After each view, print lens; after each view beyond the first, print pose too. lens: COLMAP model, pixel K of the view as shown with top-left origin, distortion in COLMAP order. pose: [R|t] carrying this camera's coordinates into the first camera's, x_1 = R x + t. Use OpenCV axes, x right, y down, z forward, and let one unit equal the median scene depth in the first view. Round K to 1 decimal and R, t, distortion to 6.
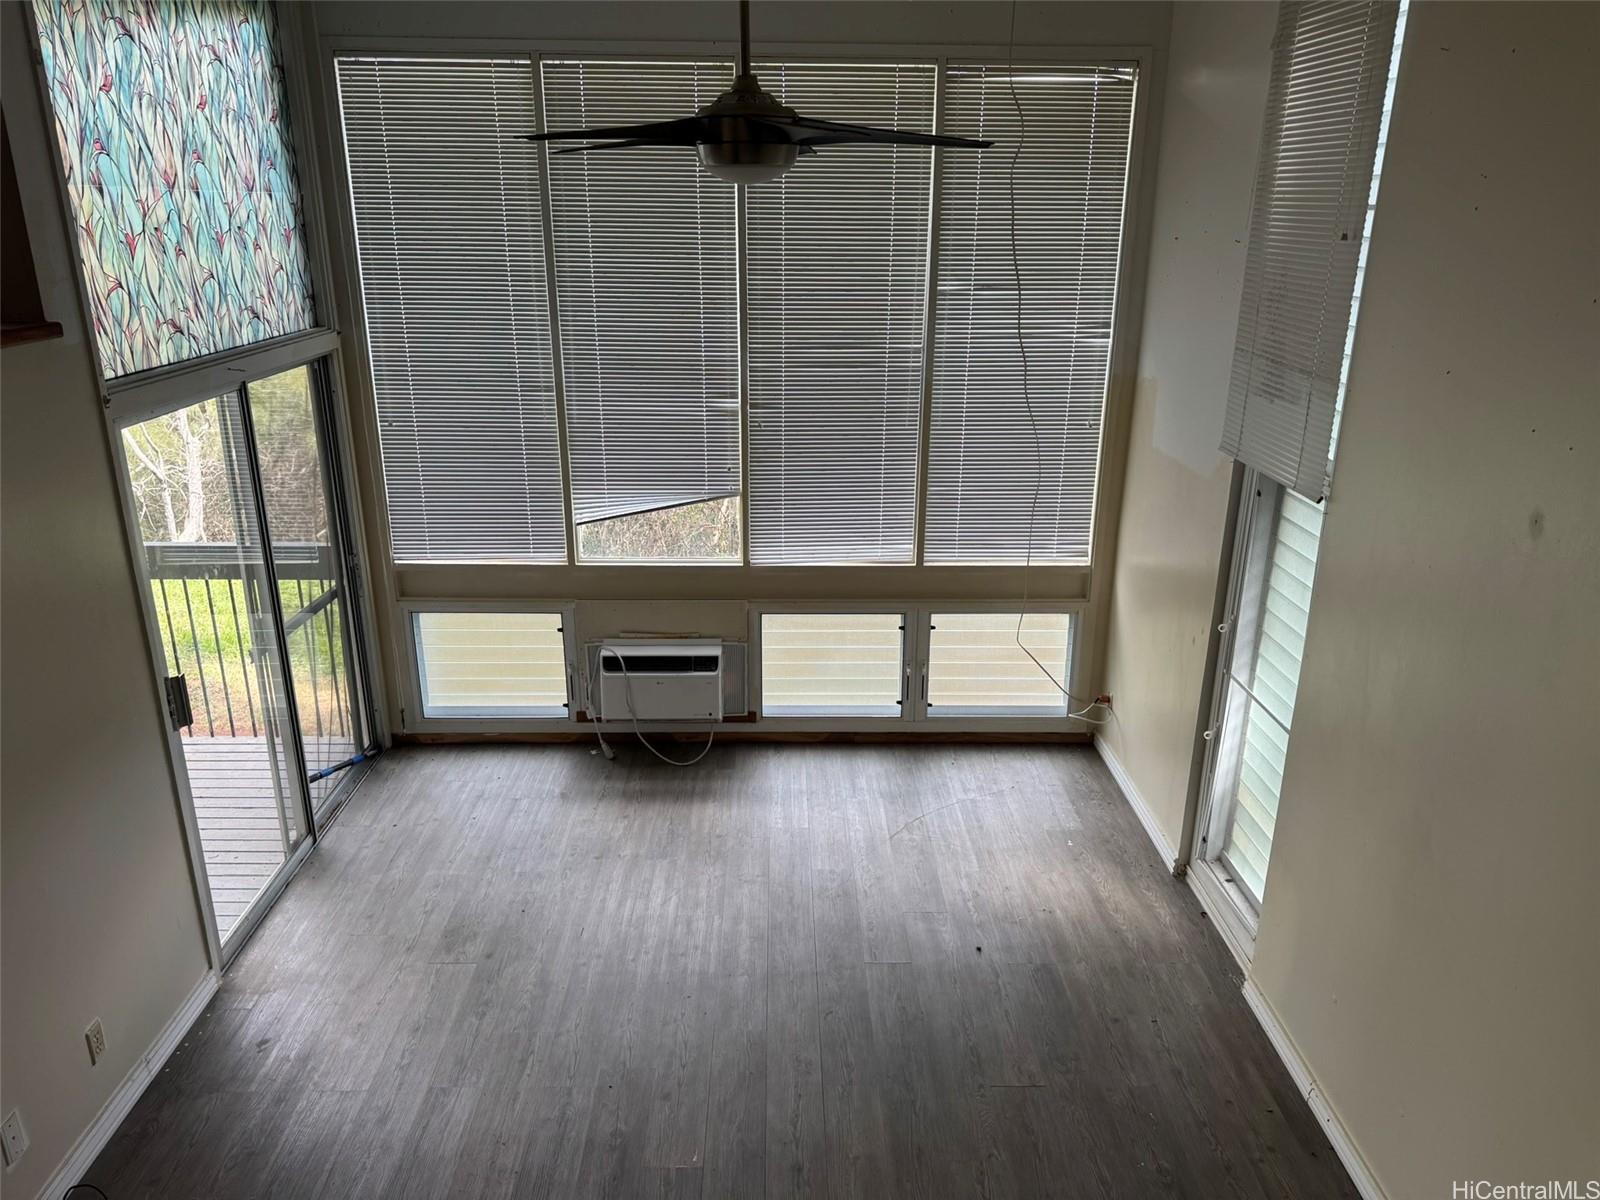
lens RADIAL K [[1071.3, 0, 800.0], [0, 1071.3, 600.0], [0, 0, 1]] dist [0.003022, 0.000114]
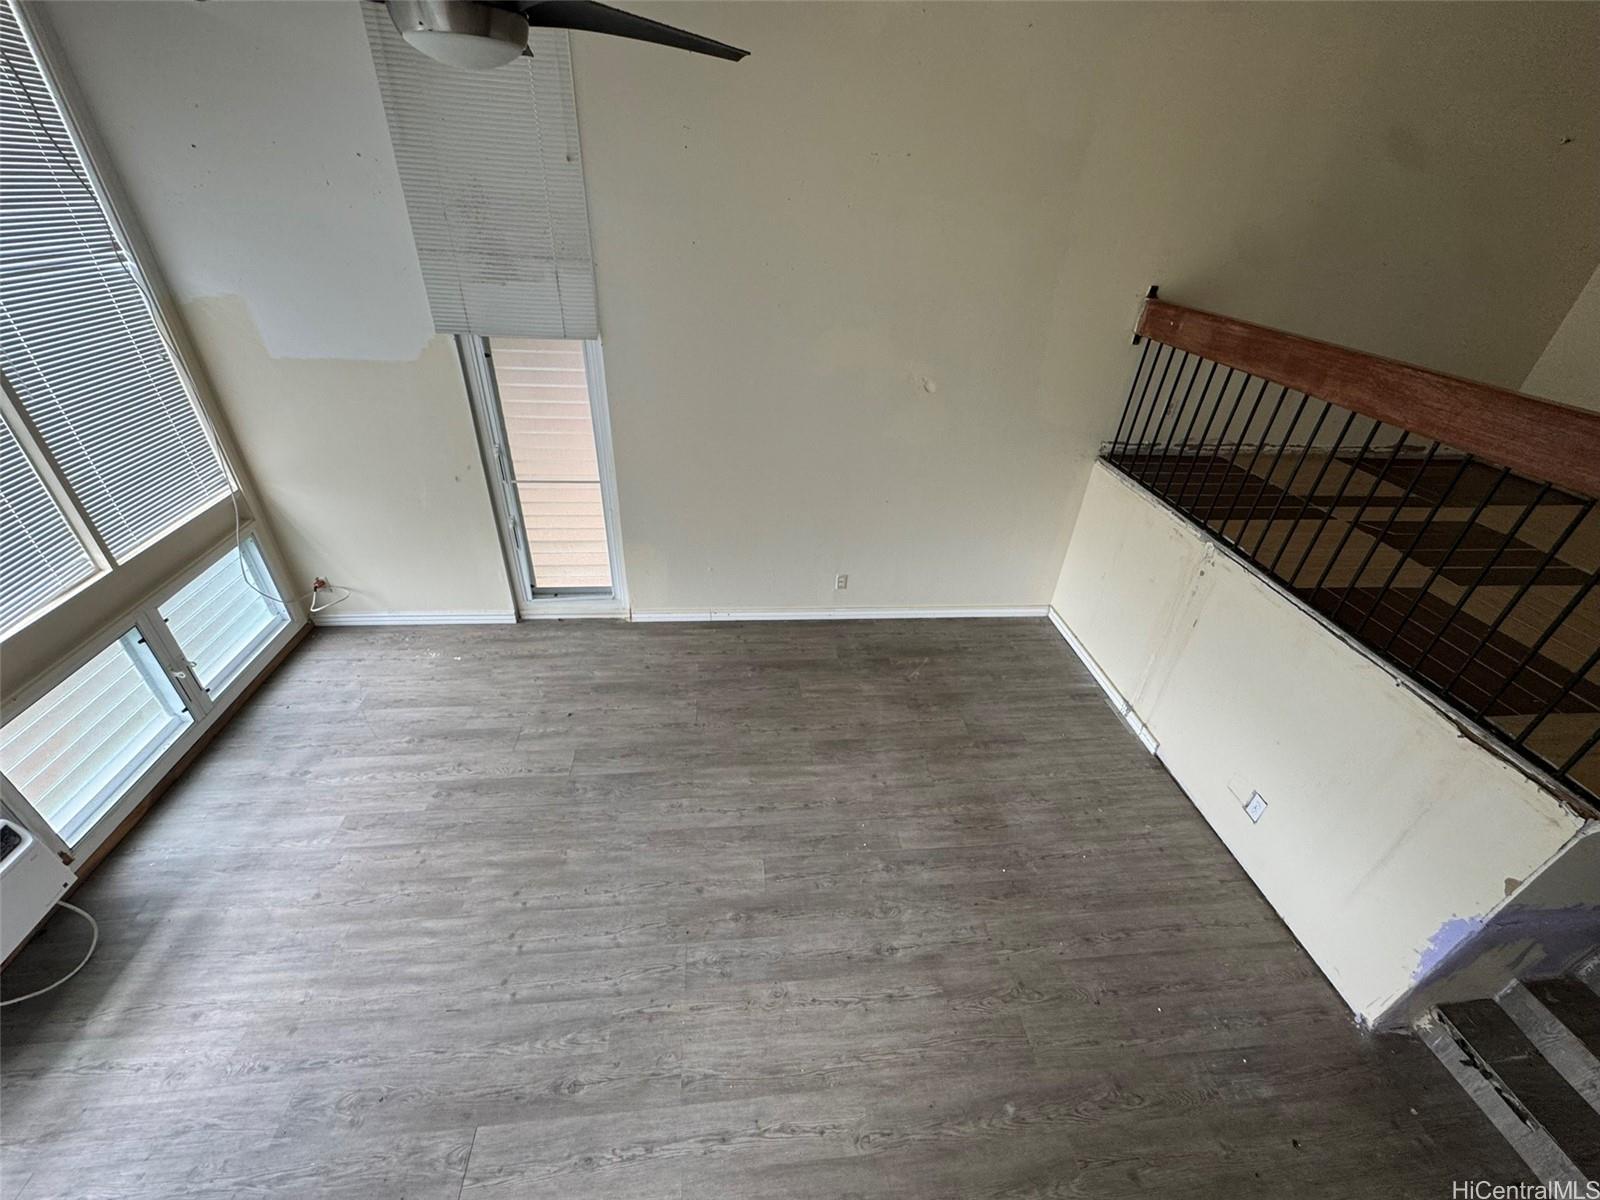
lens RADIAL K [[644.8, 0, 800.0], [0, 644.8, 600.0], [0, 0, 1]] dist [-0.010971, 0.000115]
pose [[-0.085588, -0.545547, 0.833698, -0.372927], [0.273525, 0.791753, 0.546179, -0.139952], [-0.958050, 0.274784, 0.081456, 0.437629]]
